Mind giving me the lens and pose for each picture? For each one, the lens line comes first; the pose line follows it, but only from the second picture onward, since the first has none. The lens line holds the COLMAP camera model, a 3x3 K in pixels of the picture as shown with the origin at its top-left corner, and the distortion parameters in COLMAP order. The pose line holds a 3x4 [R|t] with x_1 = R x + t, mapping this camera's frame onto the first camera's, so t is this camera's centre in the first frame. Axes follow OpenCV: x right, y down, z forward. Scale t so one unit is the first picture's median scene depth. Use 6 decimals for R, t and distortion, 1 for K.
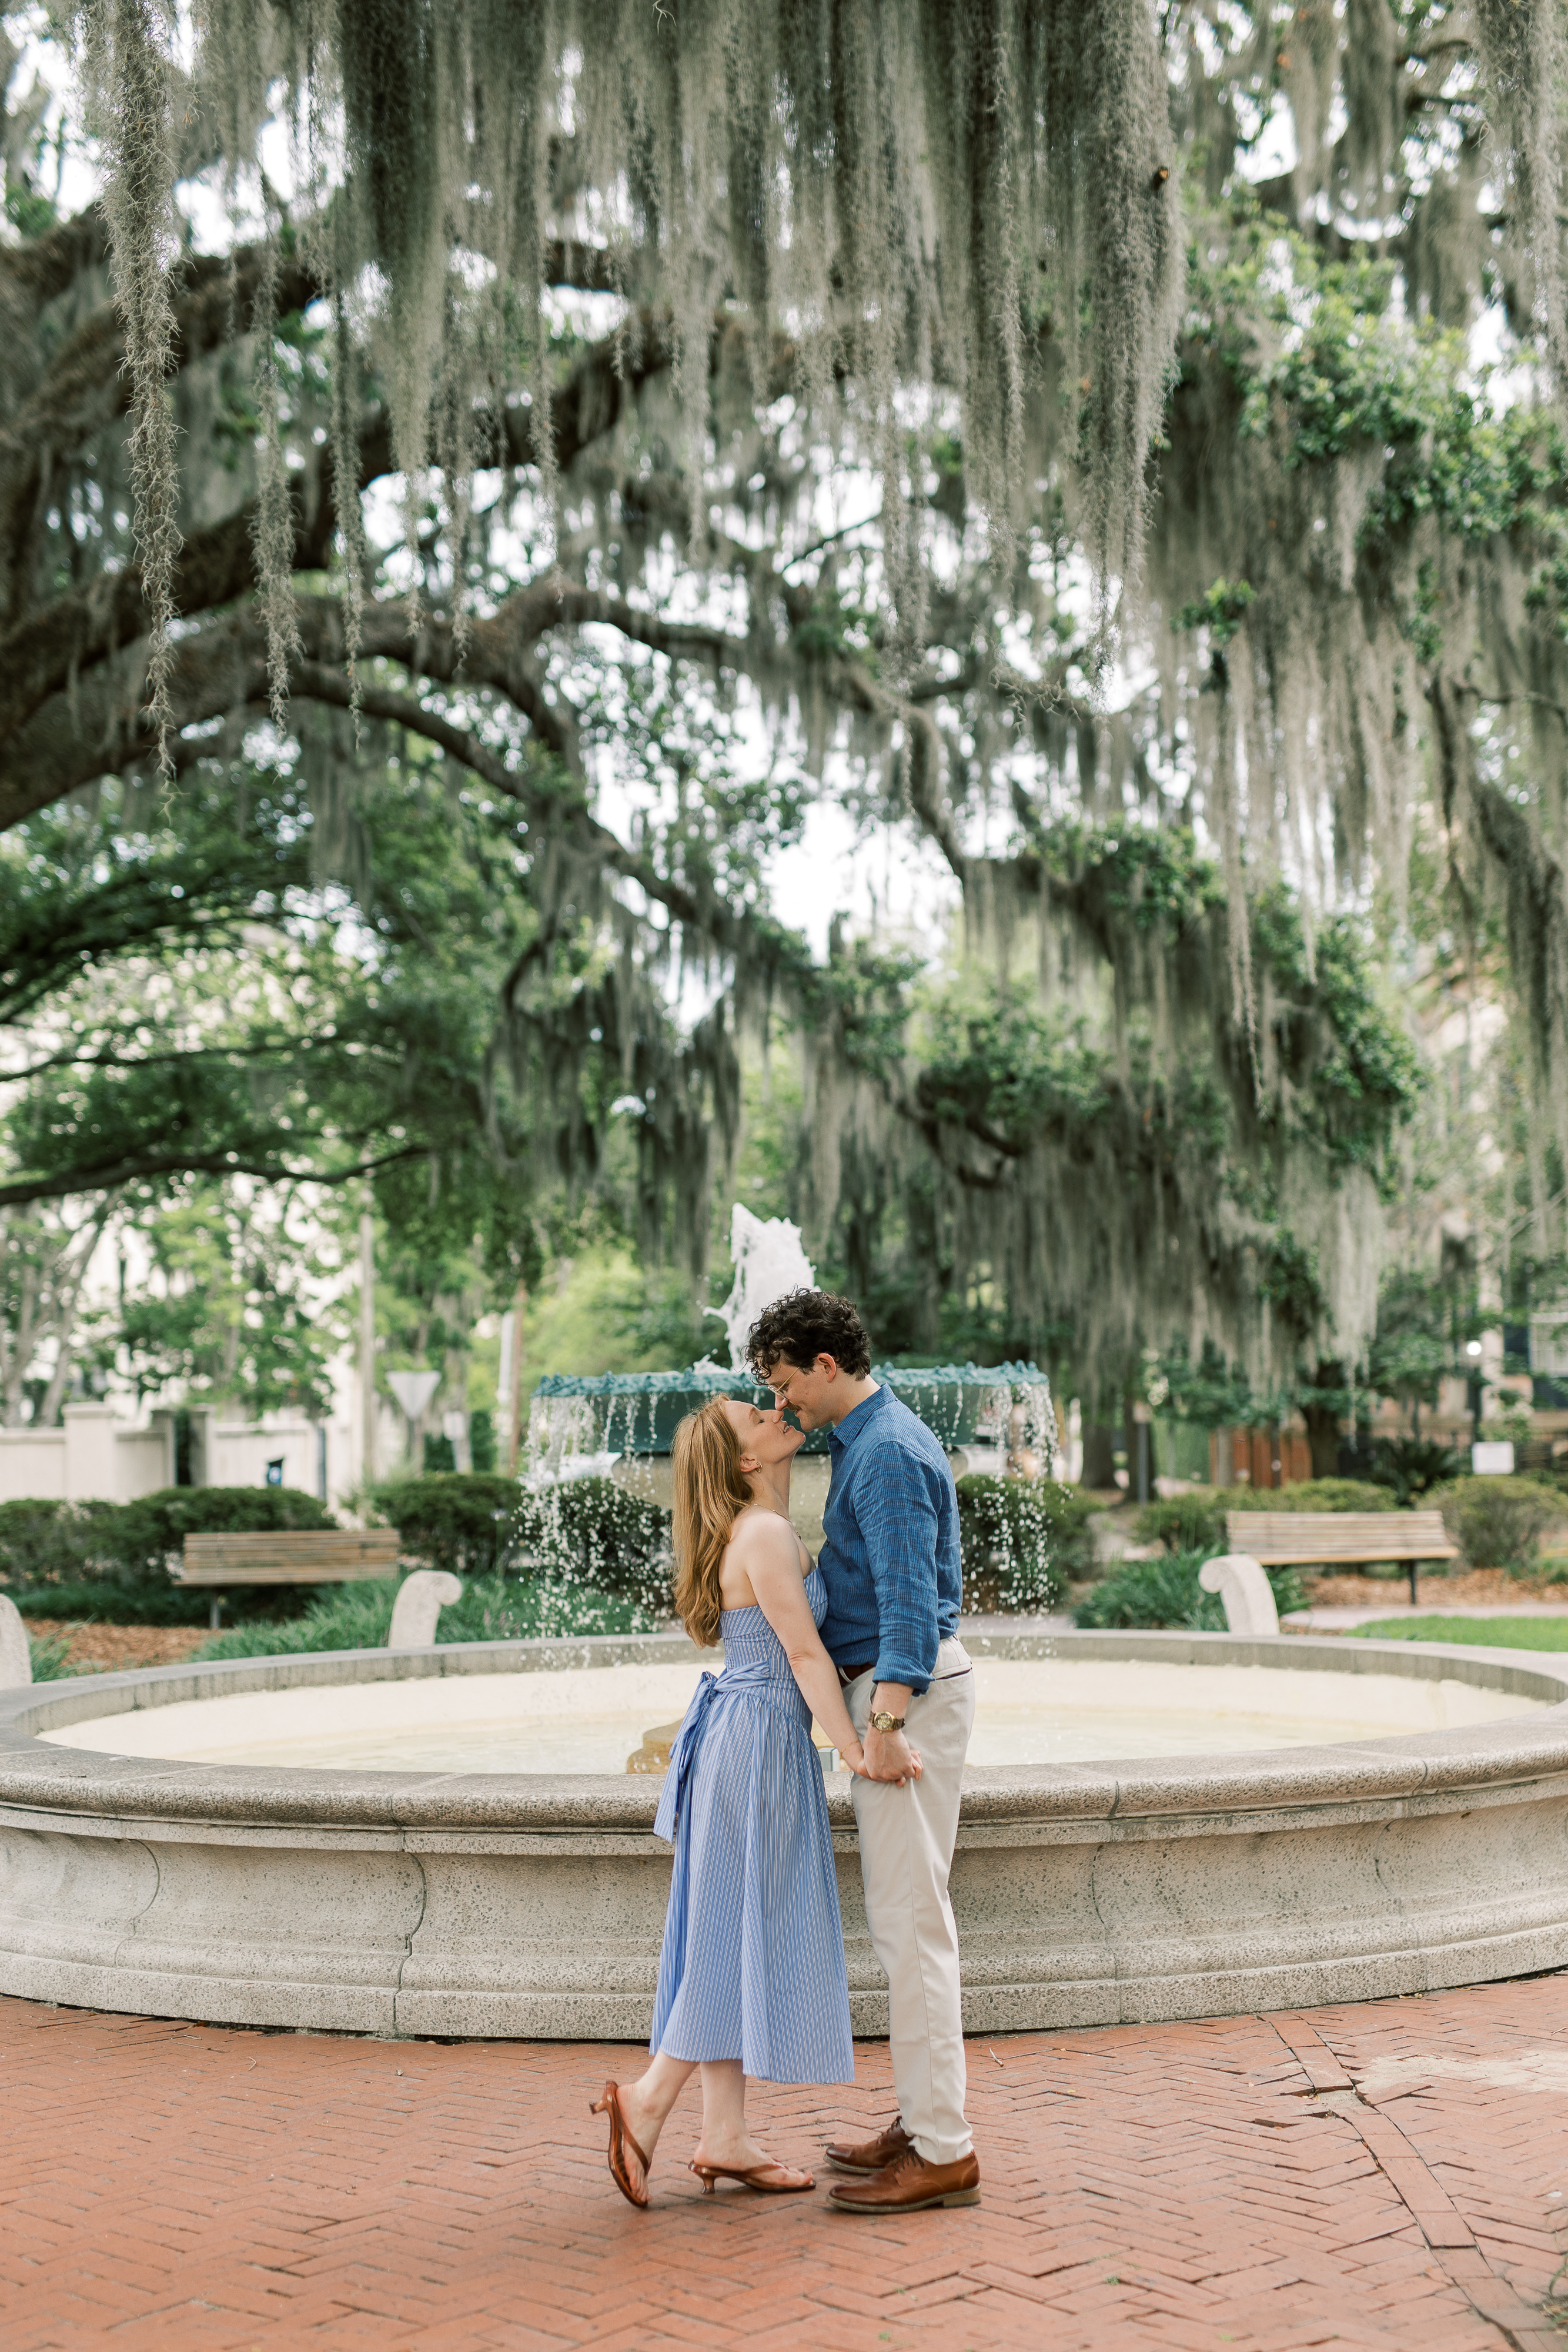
lens RADIAL K [[3433.9, 0, 786.9], [0, 3433.9, 1251.2], [0, 0, 1]] dist [0.085842, -0.042761]
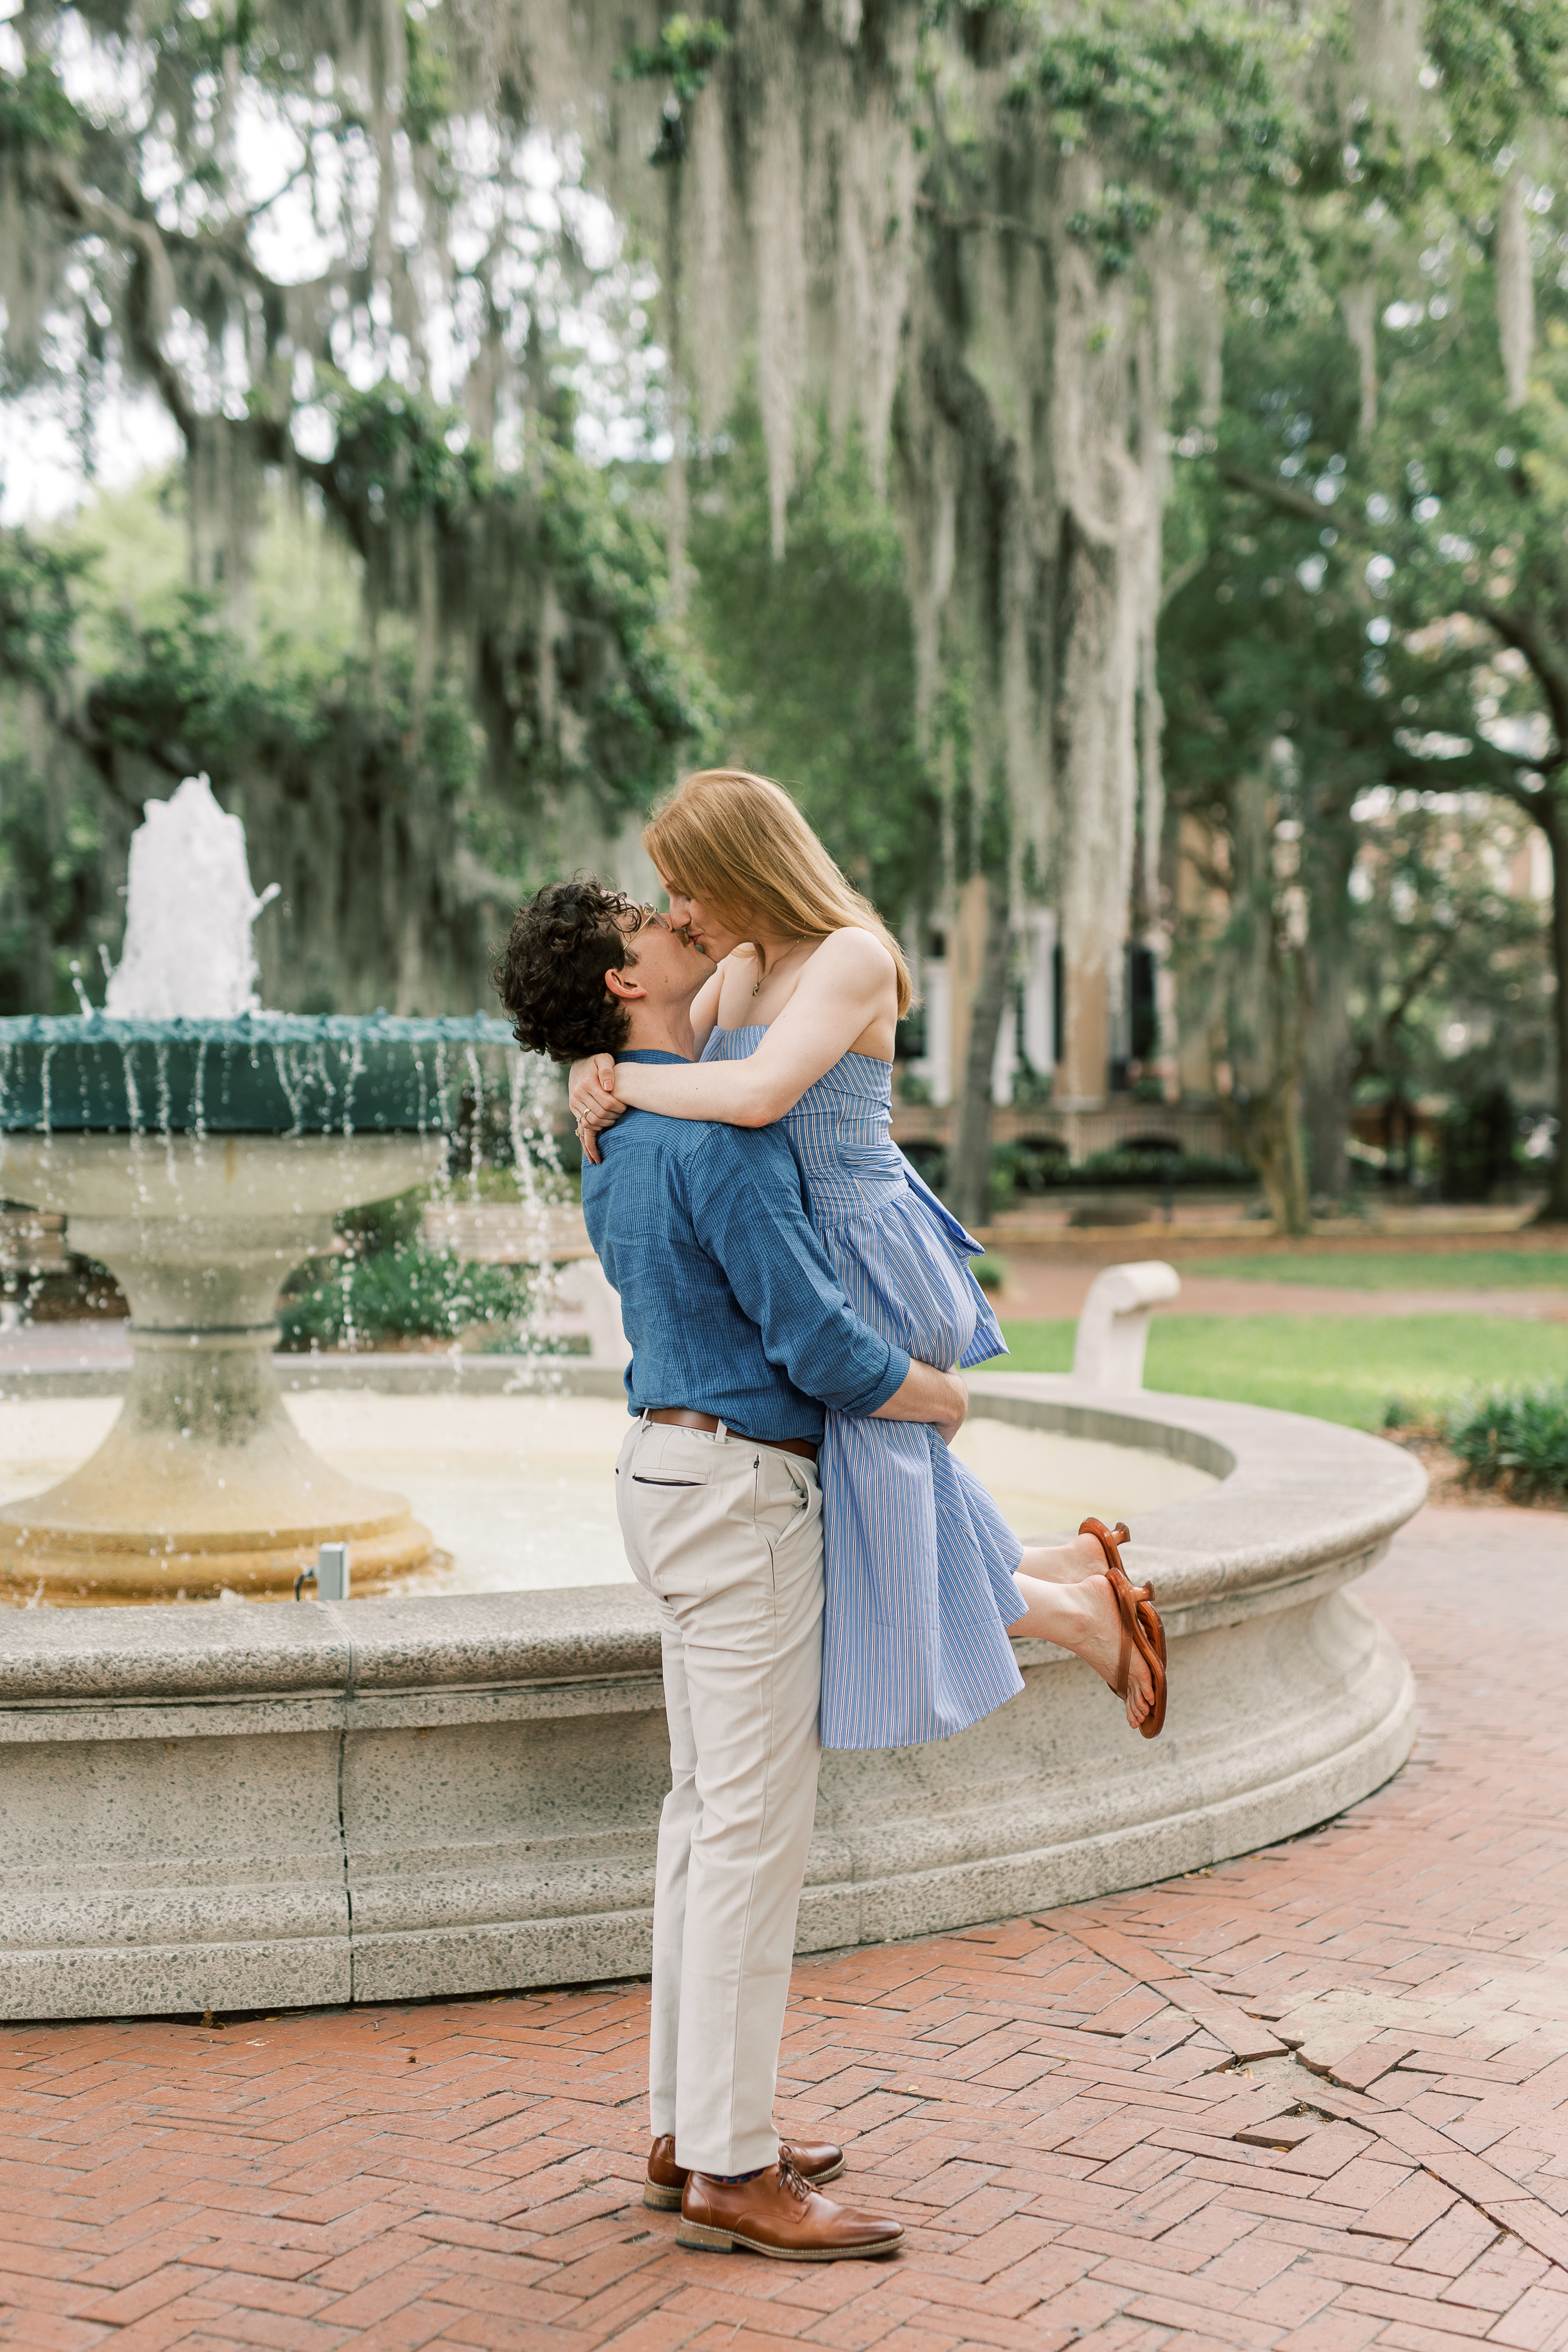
lens RADIAL K [[3433.9, 0, 786.9], [0, 3433.9, 1251.2], [0, 0, 1]] dist [0.085842, -0.042761]
pose [[0.957543, 0.002699, 0.288277, -0.050761], [-0.028993, 0.995788, 0.086978, 0.009412], [-0.286828, -0.091643, 0.953589, 0.146095]]
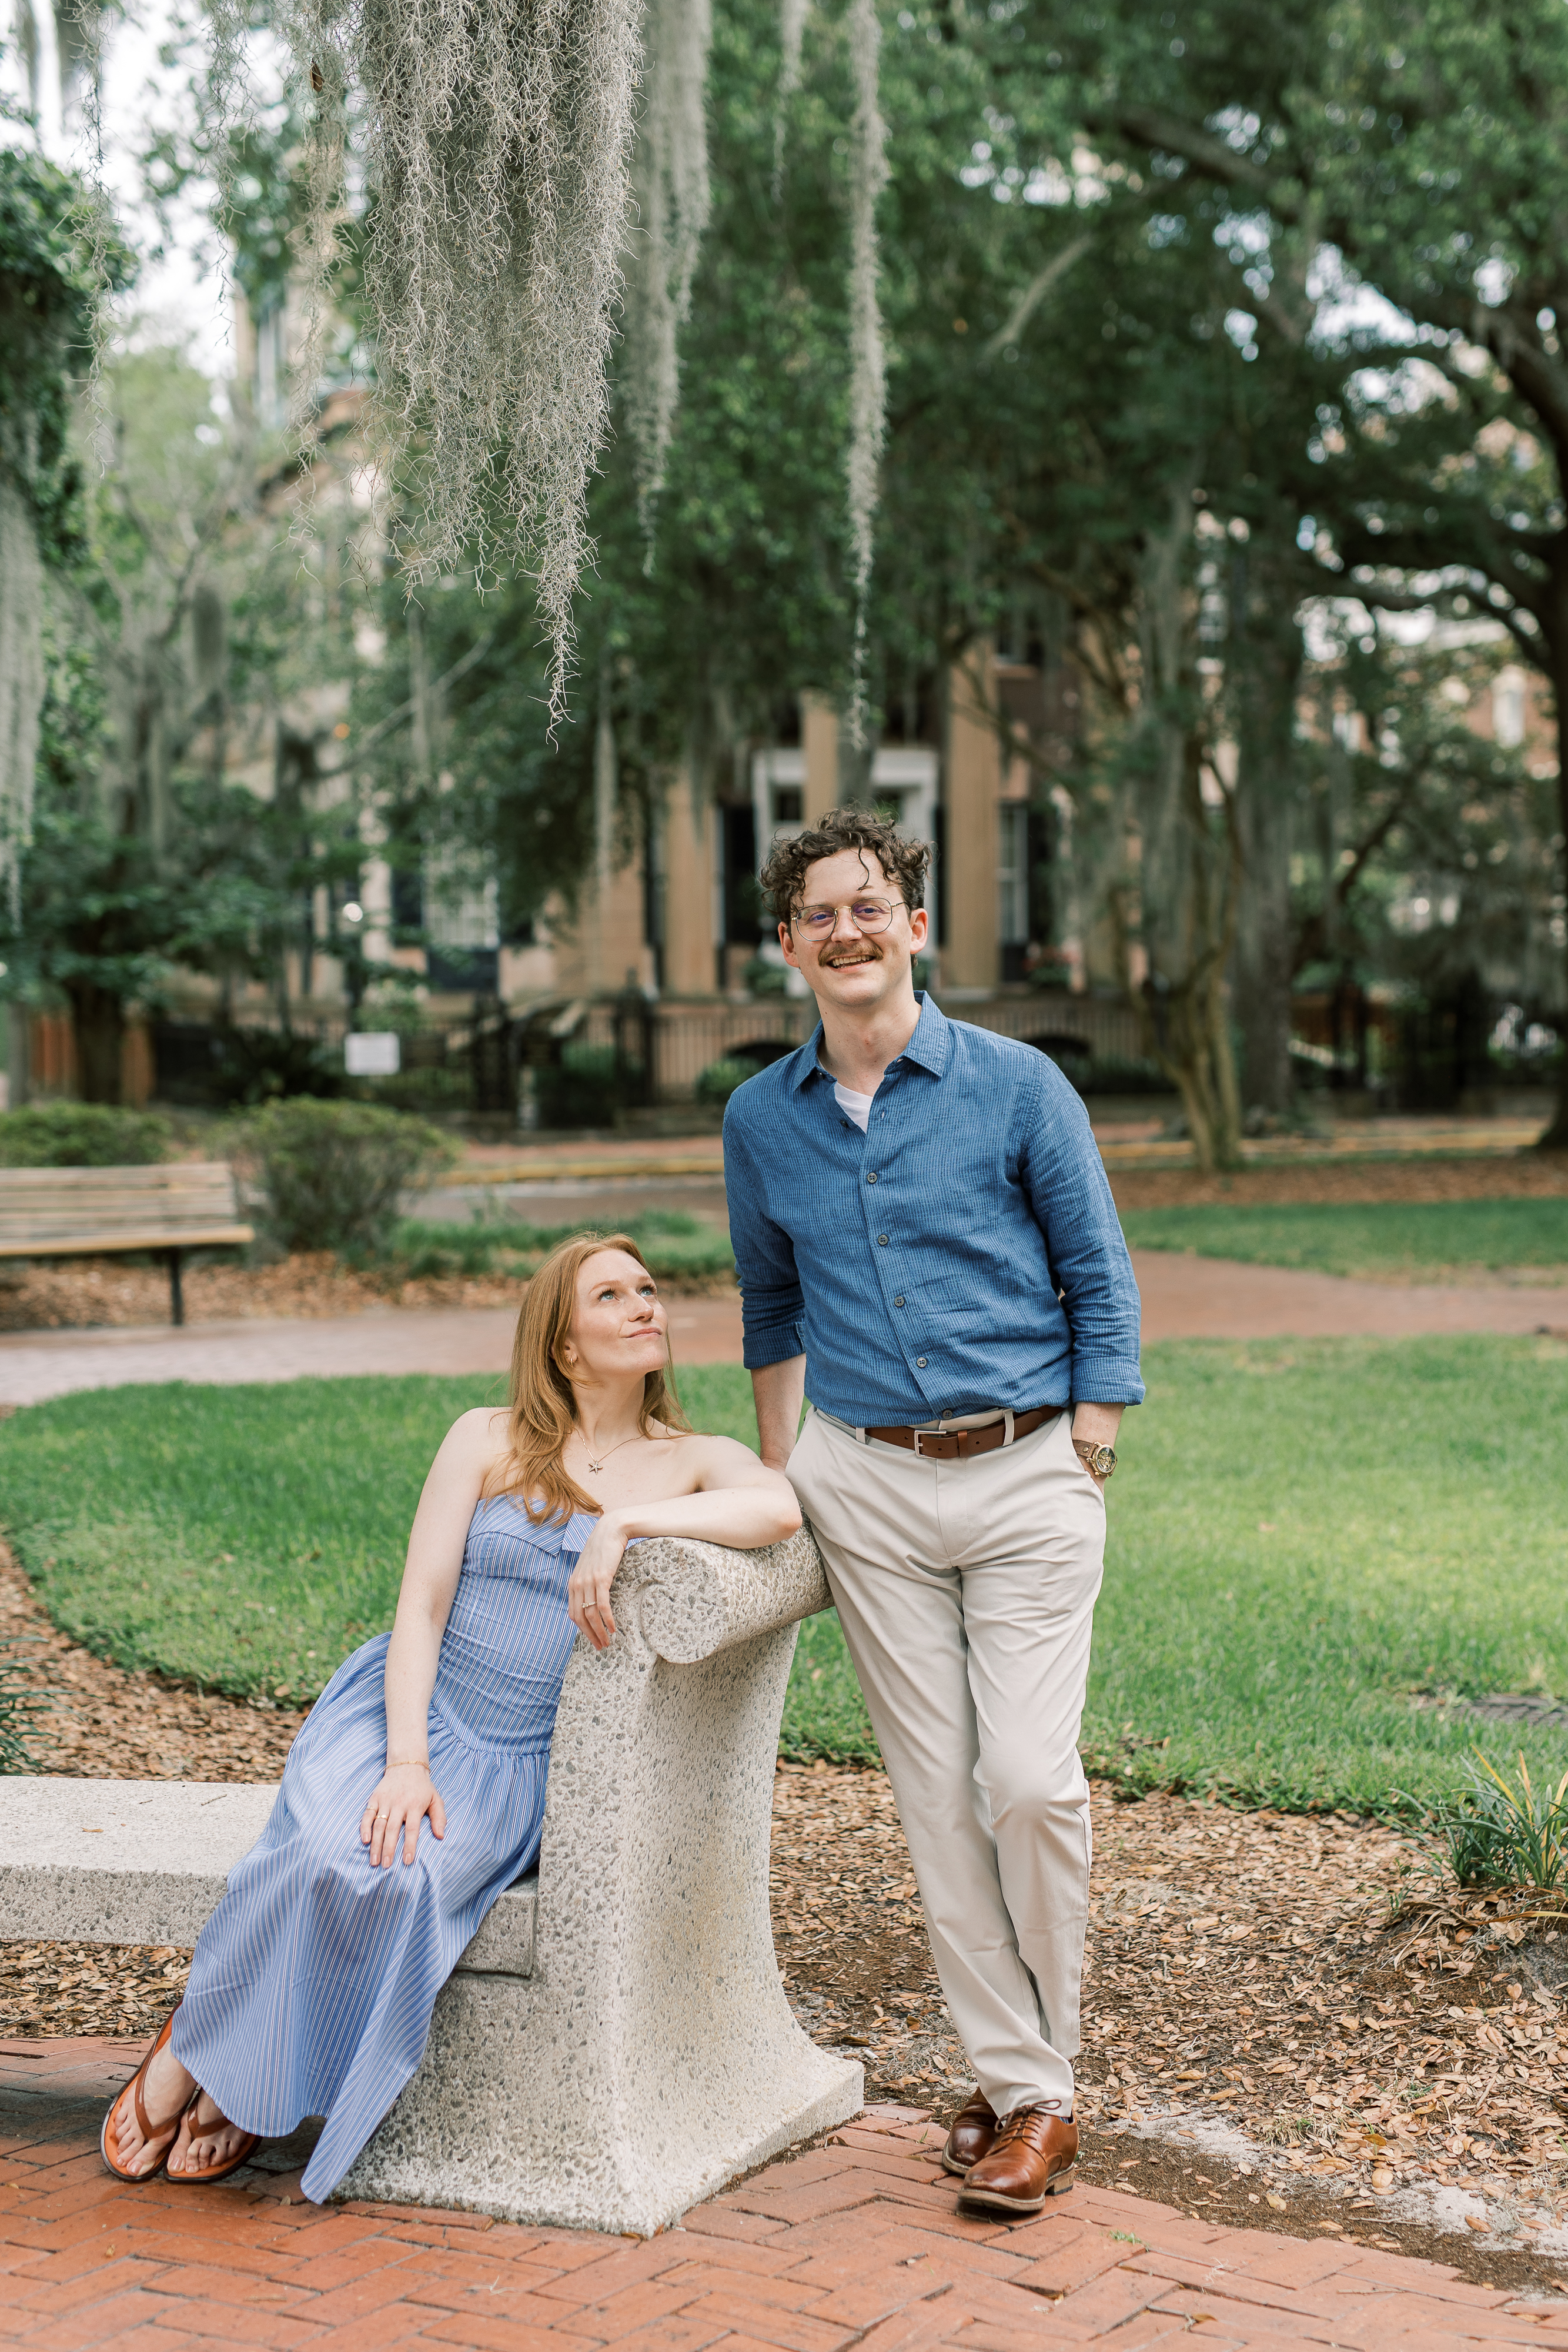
lens RADIAL K [[3419.2, 0, 828.3], [0, 3419.2, 1173.8], [0, 0, 1]] dist [0.098914, -0.109683]
pose [[0.948291, -0.010199, 0.317239, 0.126640], [-0.021154, 0.995231, 0.095229, 0.024809], [-0.316698, -0.097015, 0.943552, 0.521181]]
